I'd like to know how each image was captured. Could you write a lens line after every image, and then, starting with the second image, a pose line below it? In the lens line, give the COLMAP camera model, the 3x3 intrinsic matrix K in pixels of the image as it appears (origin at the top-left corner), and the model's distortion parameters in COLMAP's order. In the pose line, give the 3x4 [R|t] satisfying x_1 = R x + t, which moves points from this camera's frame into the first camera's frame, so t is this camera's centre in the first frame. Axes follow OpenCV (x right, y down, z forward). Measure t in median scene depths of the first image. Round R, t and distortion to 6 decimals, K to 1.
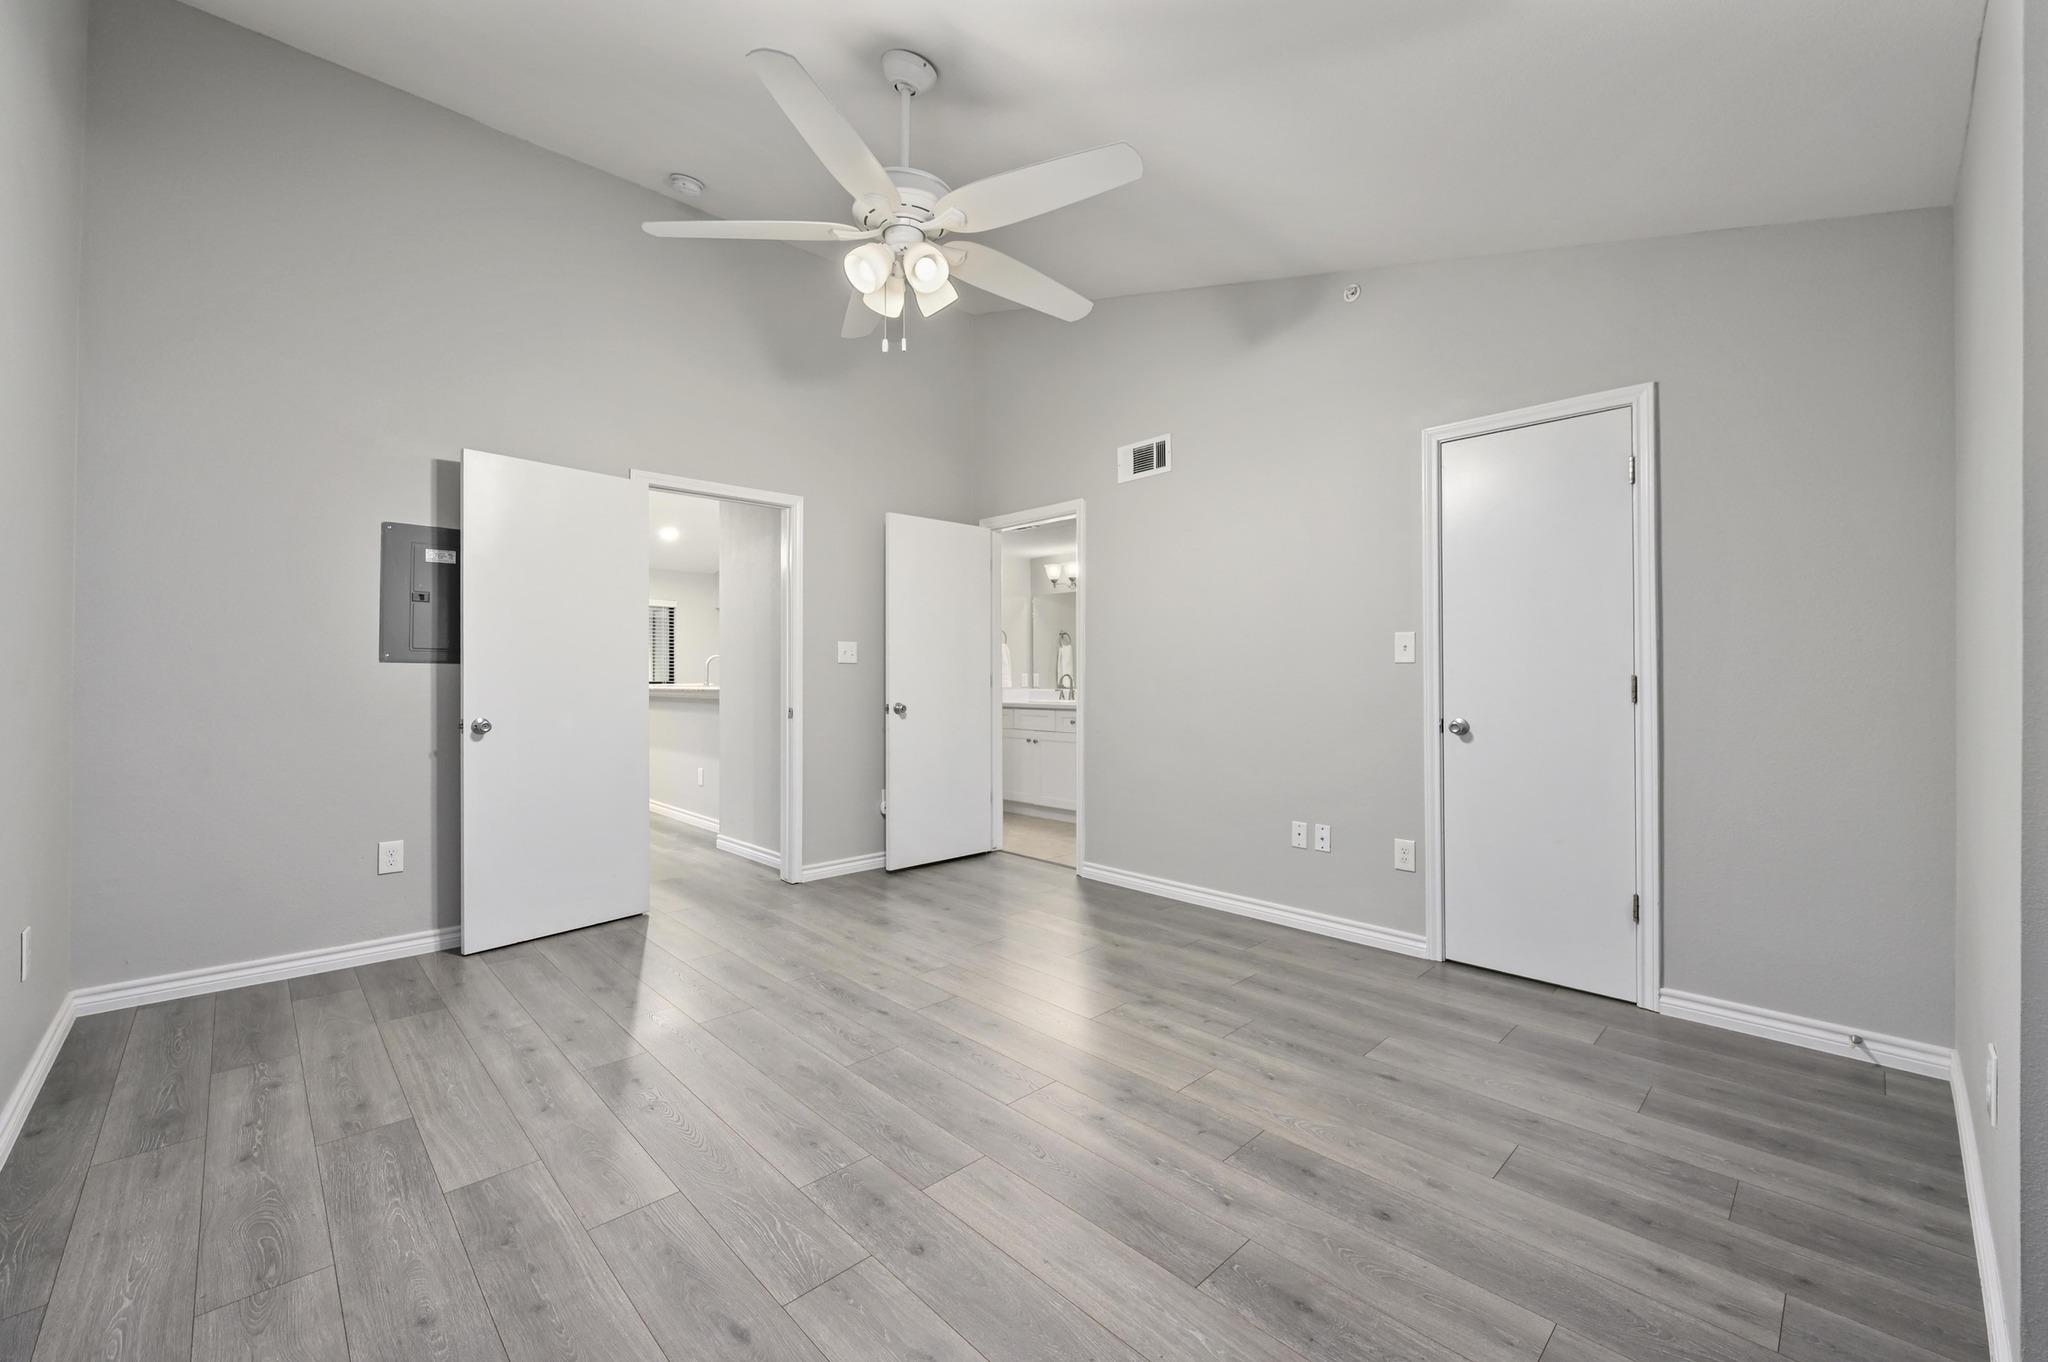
lens RADIAL K [[809.6, 0, 1023.8], [0, 809.6, 672.0], [0, 0, 1]] dist [-0.002198, 0.000771]
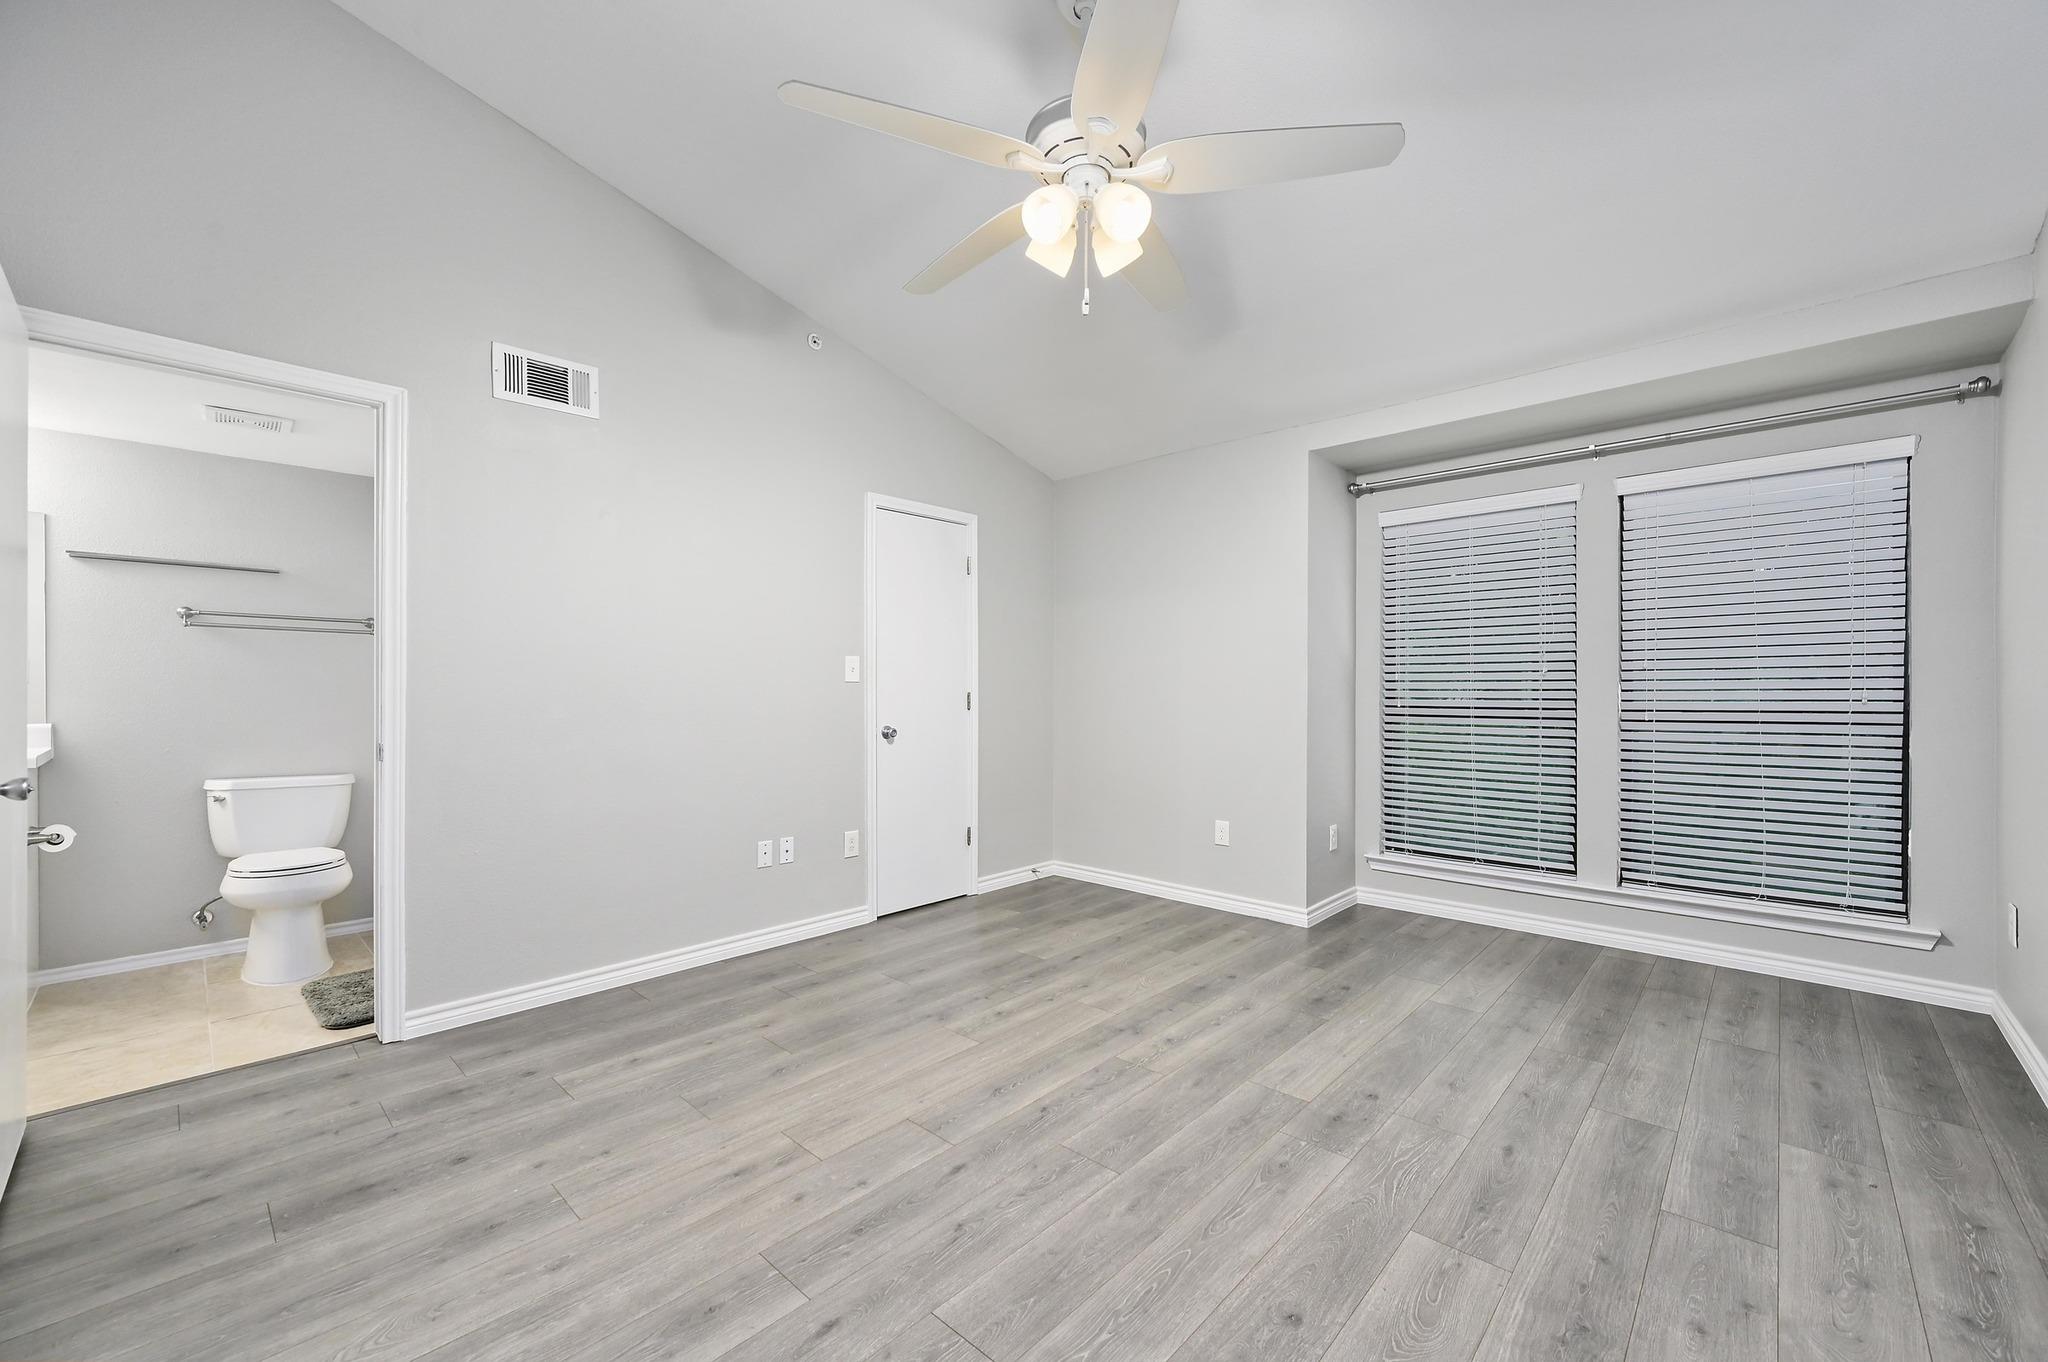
lens RADIAL K [[809.6, 0, 1023.5], [0, 809.6, 691.0], [0, 0, 1]] dist [-0.002198, 0.000771]
pose [[-0.046073, 0.001226, 0.998937, -0.949392], [-0.002284, 0.999997, -0.001332, 0.003786], [-0.998935, -0.002343, -0.046070, 1.048381]]
